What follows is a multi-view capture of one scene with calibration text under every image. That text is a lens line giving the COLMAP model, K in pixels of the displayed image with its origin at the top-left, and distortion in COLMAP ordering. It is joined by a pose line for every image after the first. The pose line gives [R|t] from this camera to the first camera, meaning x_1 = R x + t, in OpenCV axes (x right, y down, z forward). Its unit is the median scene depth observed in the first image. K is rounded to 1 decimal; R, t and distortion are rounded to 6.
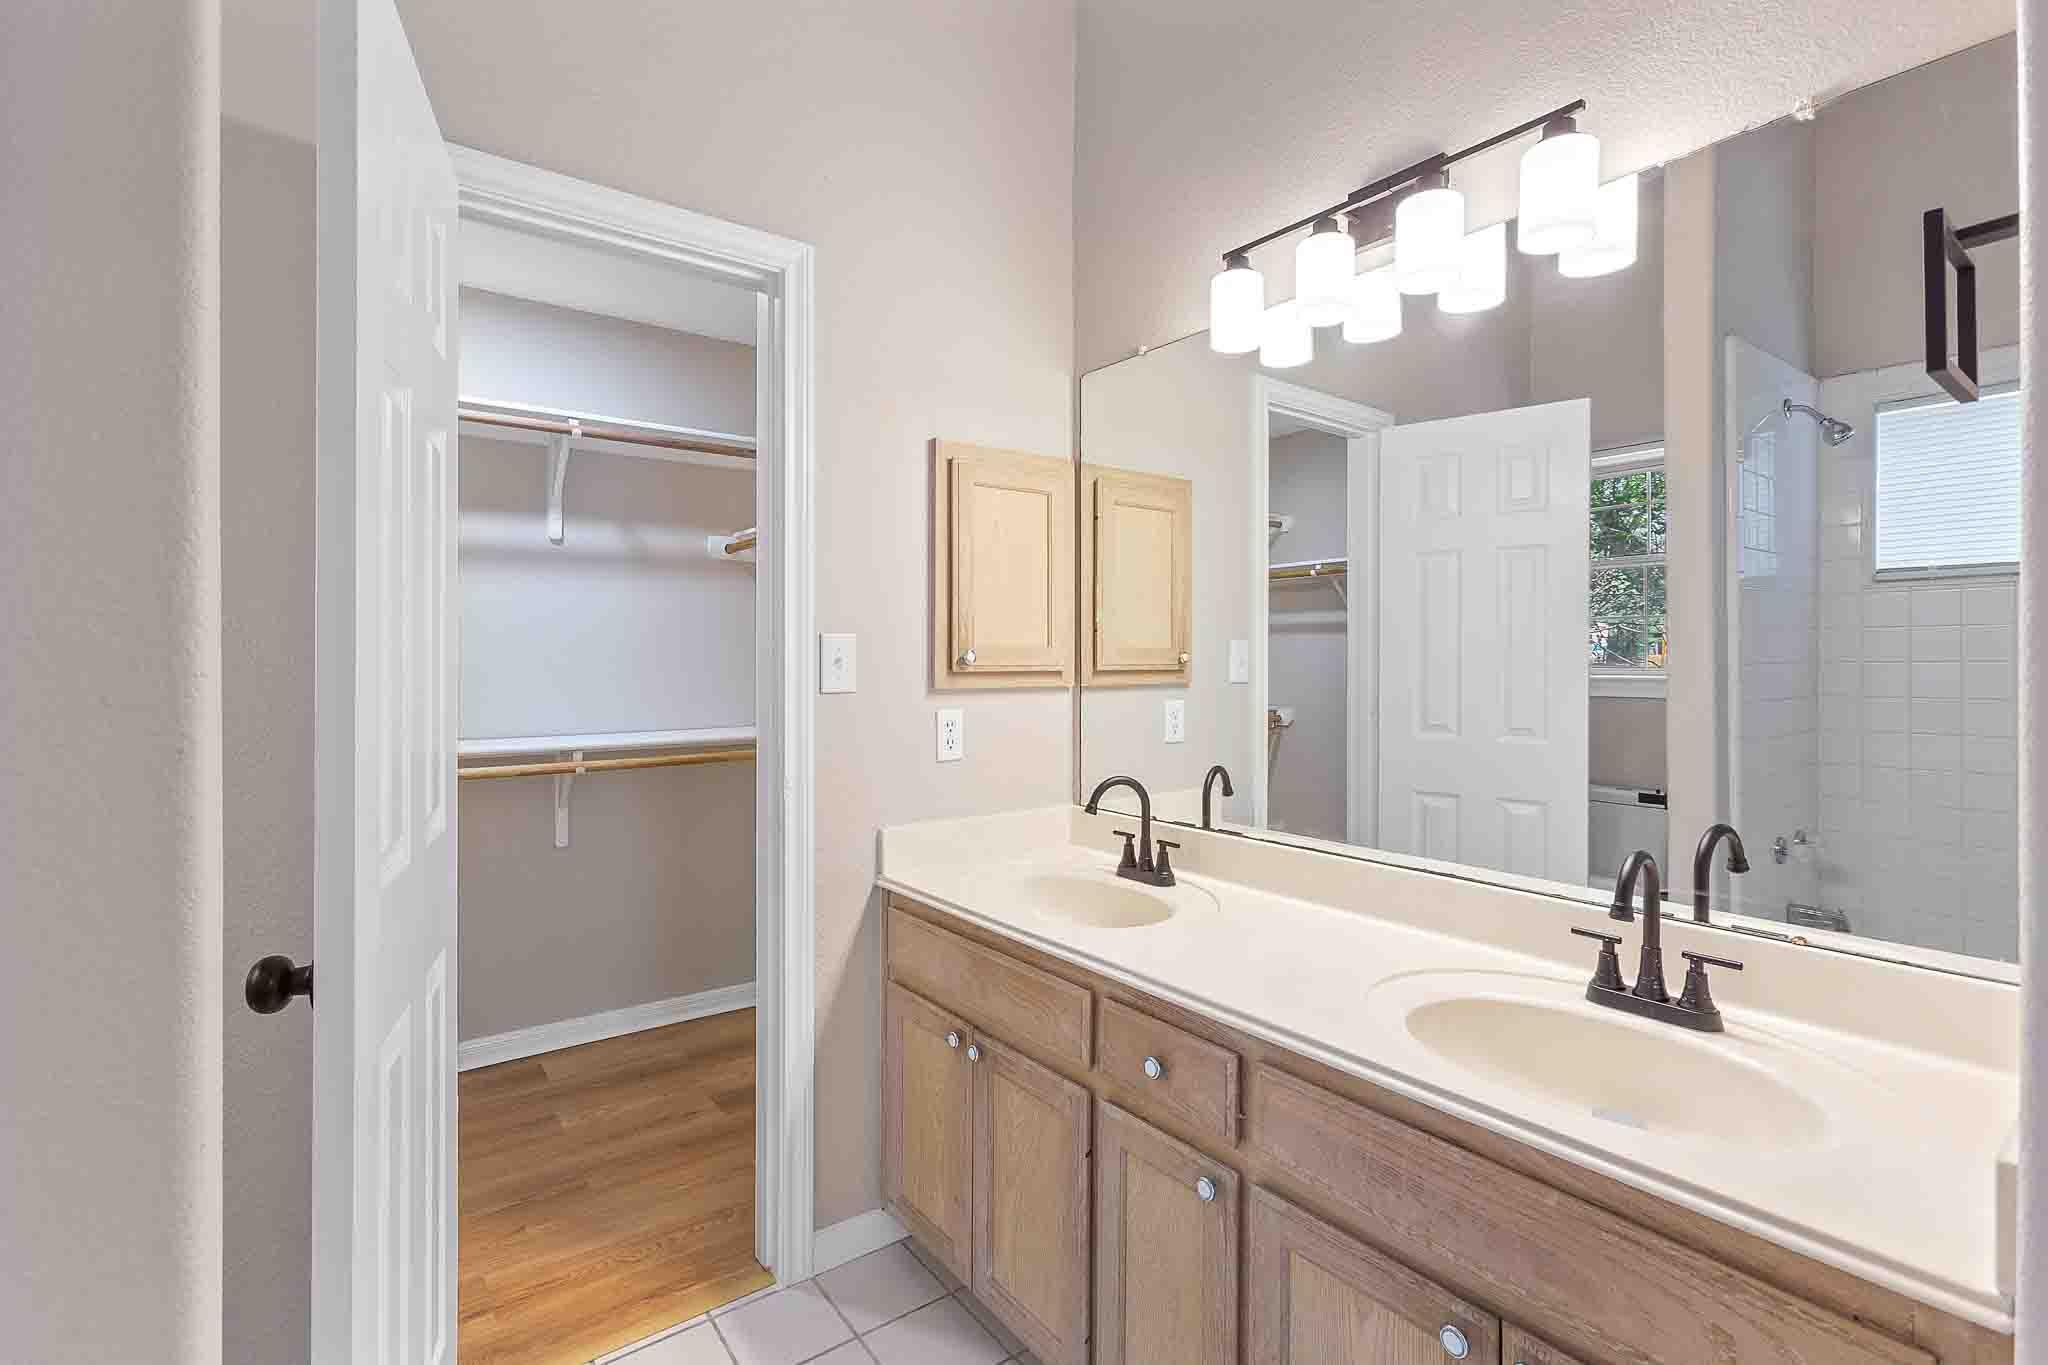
lens RADIAL K [[951.8, 0, 1000.9], [0, 951.8, 676.8], [0, 0, 1]] dist [-0.001607, 0.015525]
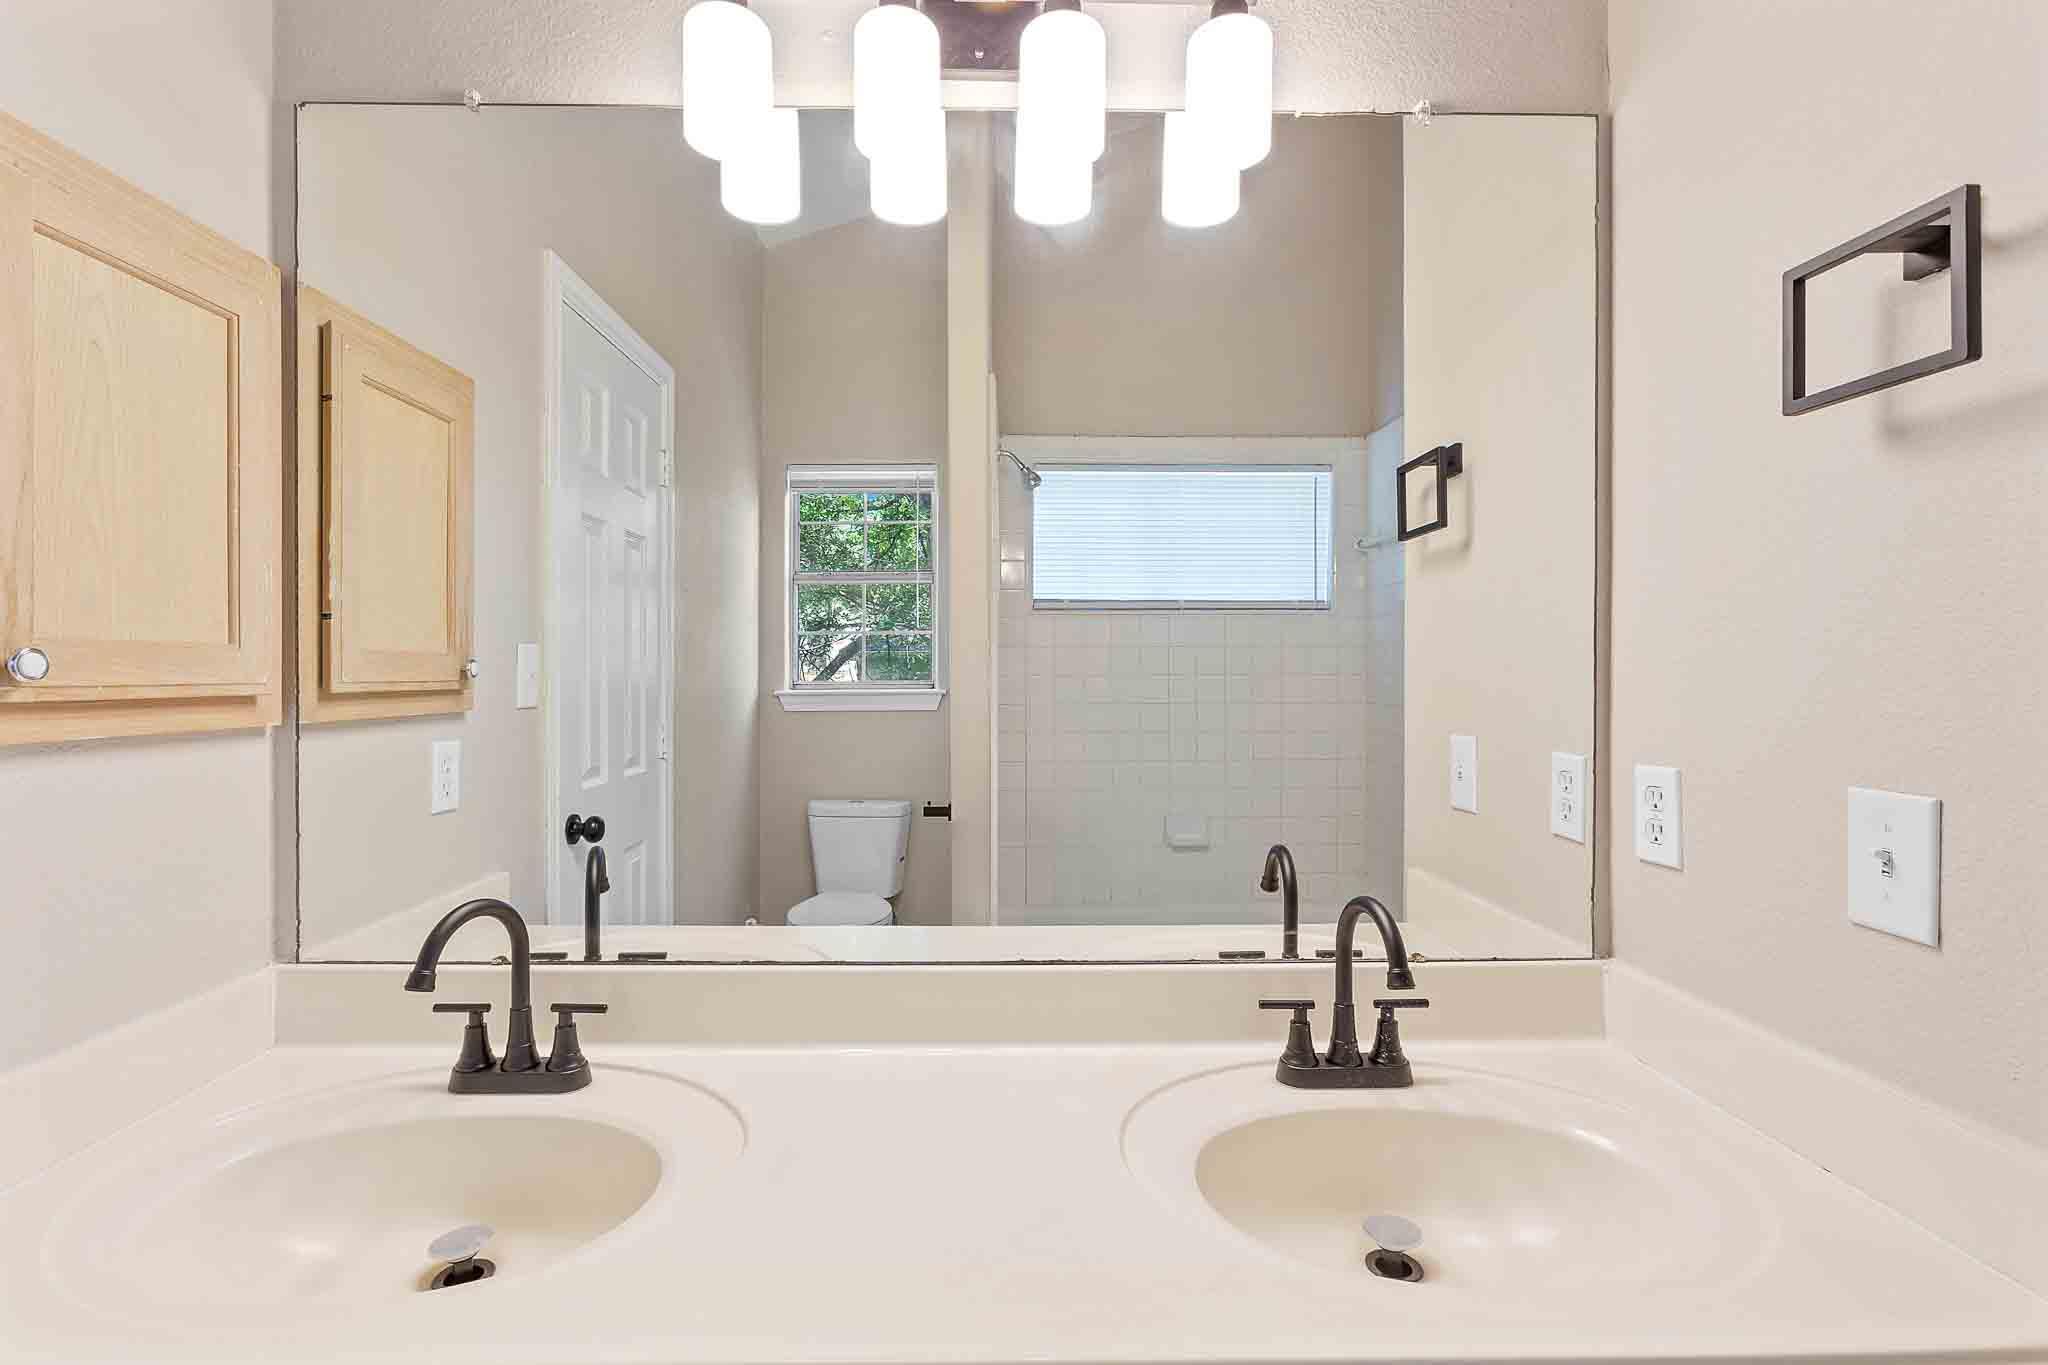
lens RADIAL K [[951.8, 0, 1000.9], [0, 951.8, 676.8], [0, 0, 1]] dist [-0.001607, 0.015525]
pose [[0.577922, -0.002001, 0.816090, -0.112538], [0.013817, 0.999878, -0.007333, -0.006711], [-0.815975, 0.015514, 0.577878, 0.405567]]
